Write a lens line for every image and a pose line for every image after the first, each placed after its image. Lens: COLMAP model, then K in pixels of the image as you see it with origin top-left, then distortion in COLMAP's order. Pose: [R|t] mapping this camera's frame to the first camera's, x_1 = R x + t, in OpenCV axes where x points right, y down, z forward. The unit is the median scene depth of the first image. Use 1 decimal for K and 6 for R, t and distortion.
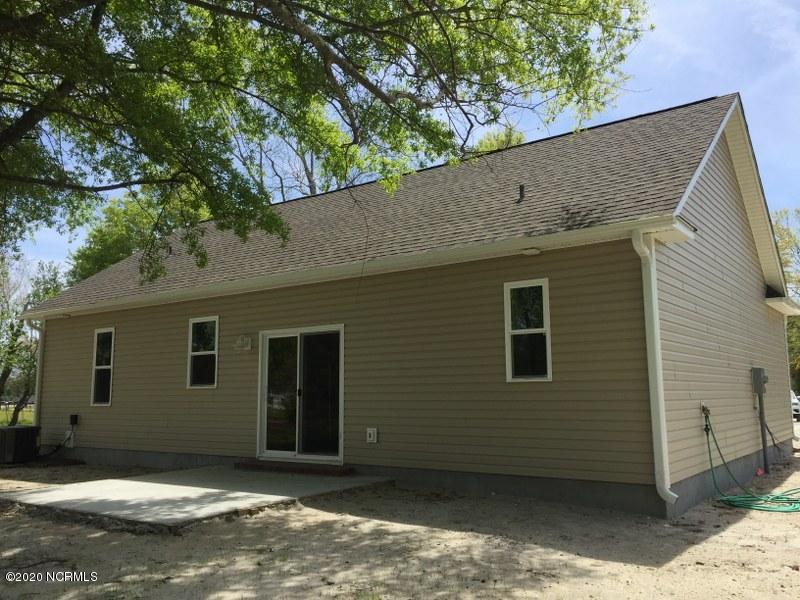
lens RADIAL K [[687.7, 0, 401.0], [0, 687.7, 306.8], [0, 0, 1]] dist [0.048822, -0.008603]
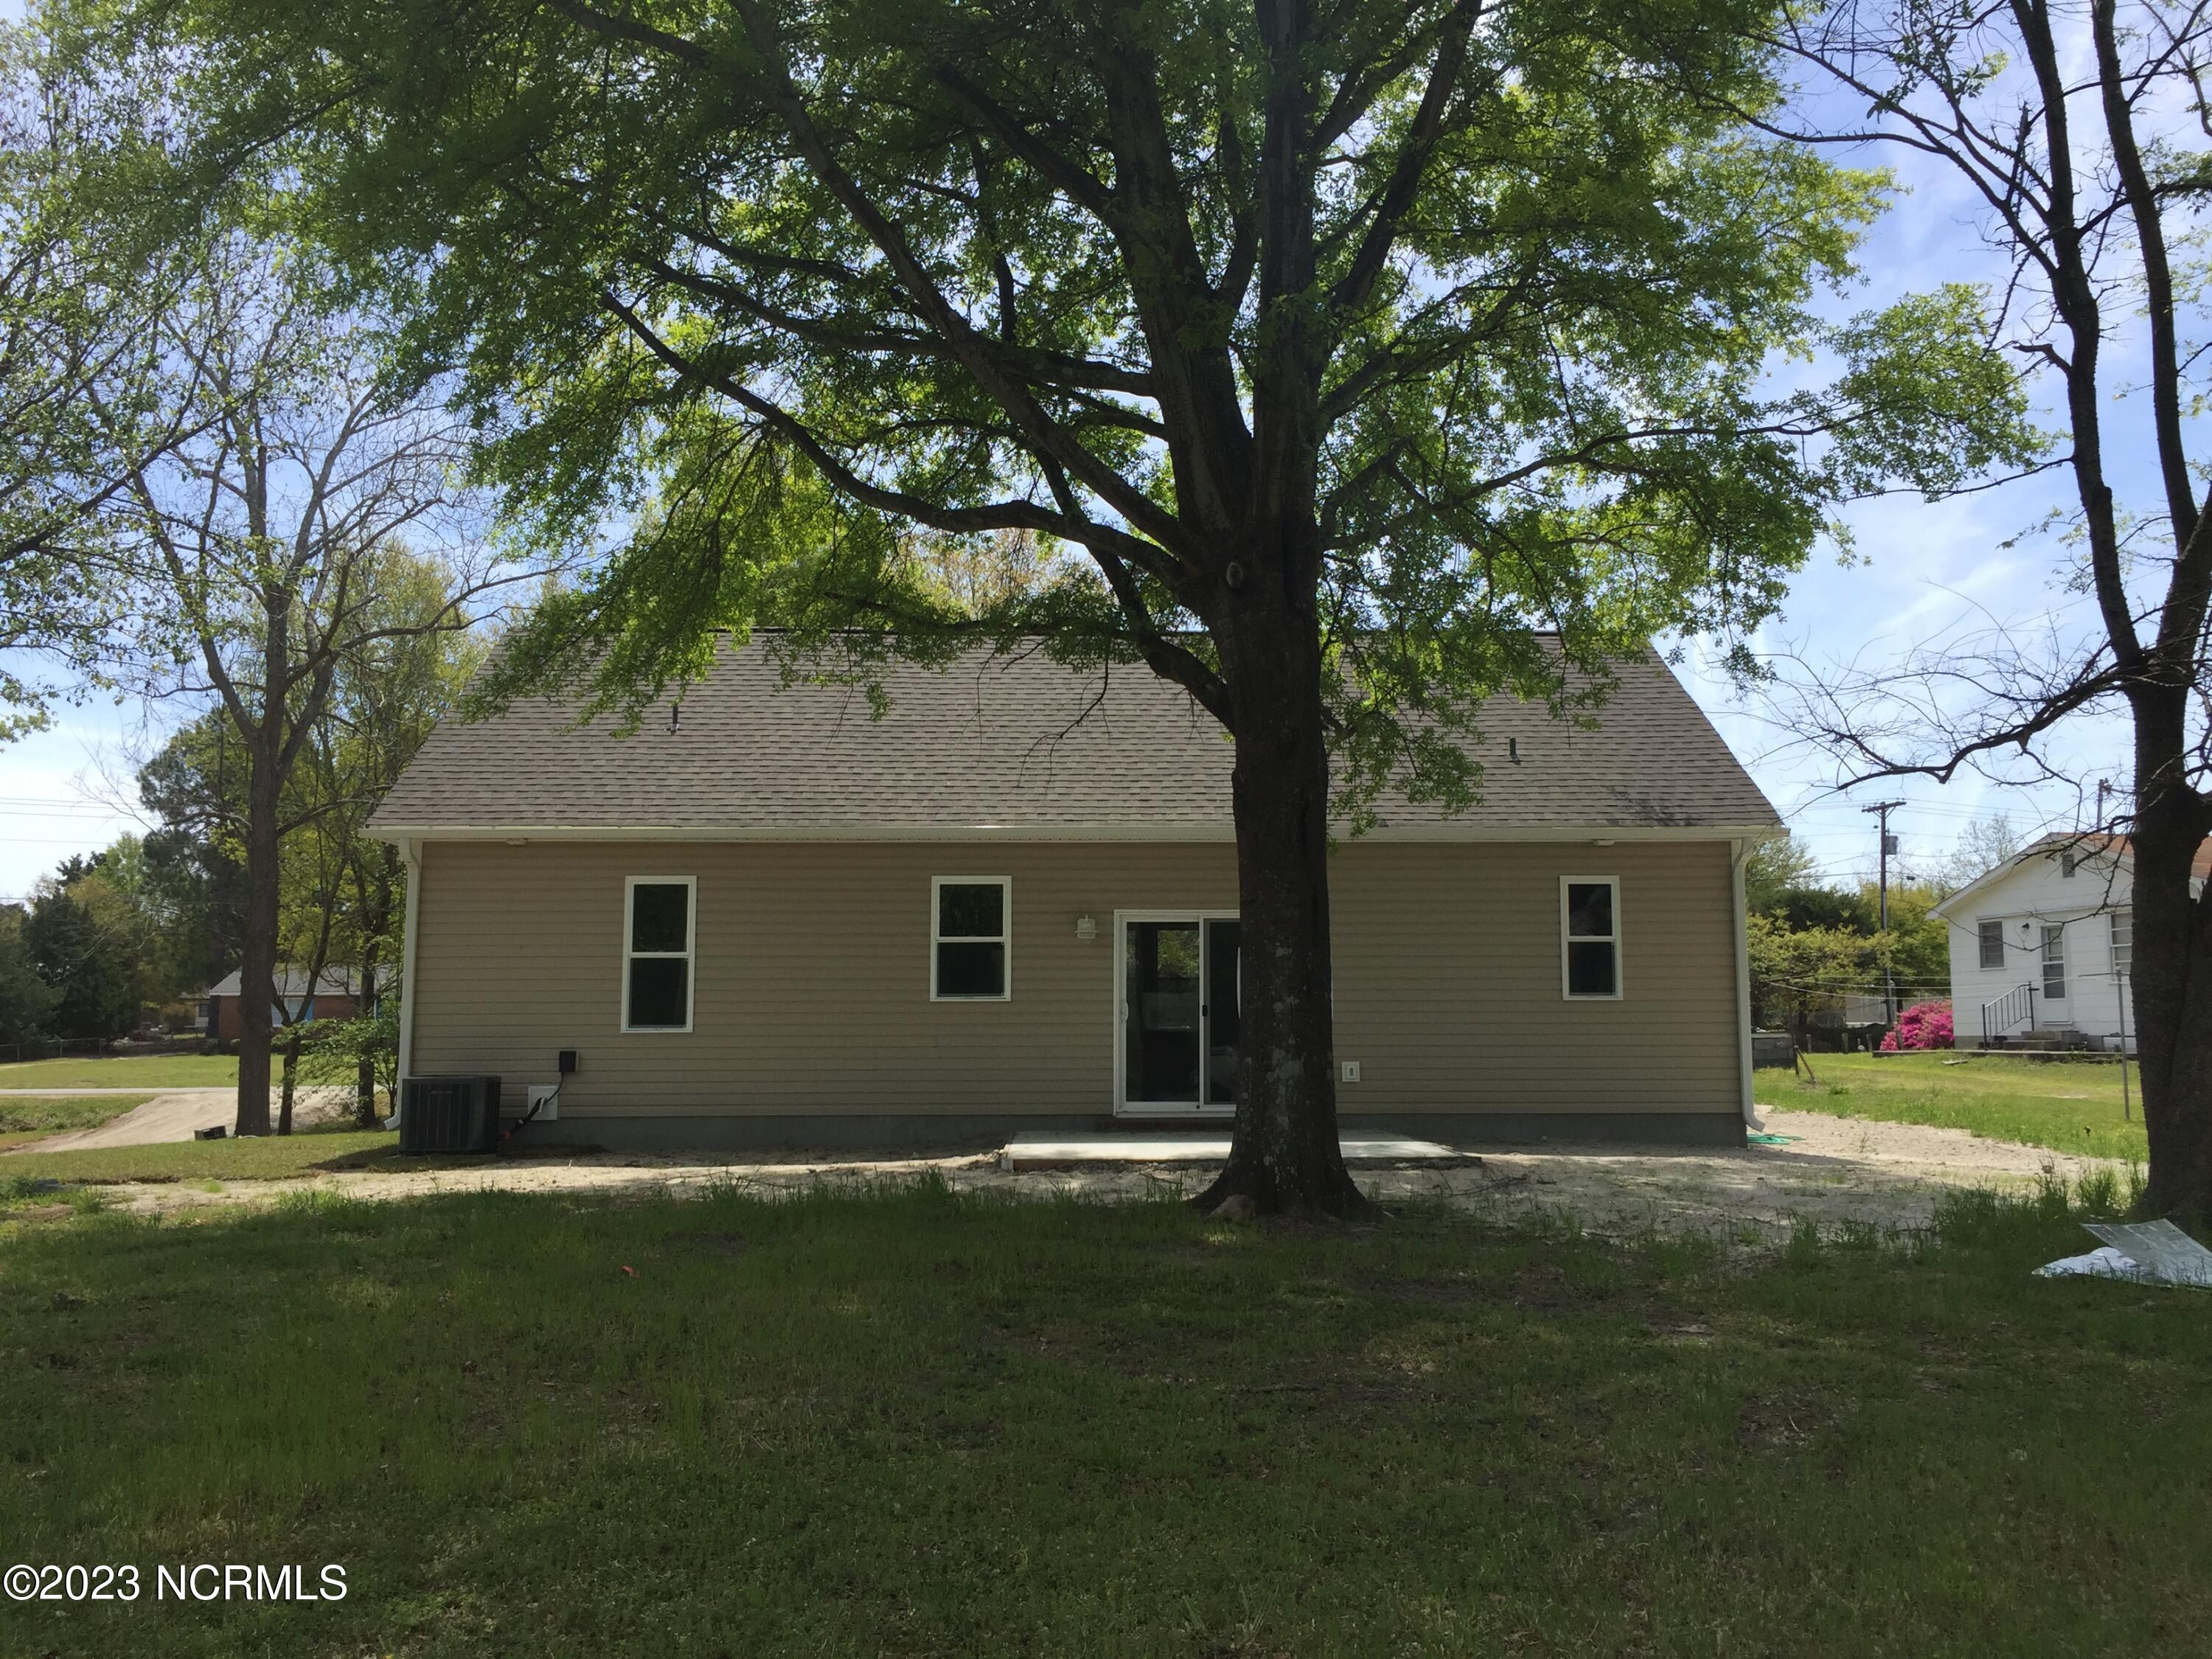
lens RADIAL K [[1913.5, 0, 1106.0], [0, 1913.5, 829.5], [0, 0, 1]] dist [0.056580, -0.092411]
pose [[0.786579, 0.073664, 0.613080, -1.215923], [-0.082514, 0.996493, -0.013868, -0.010934], [-0.611951, -0.039680, 0.789899, -0.323850]]
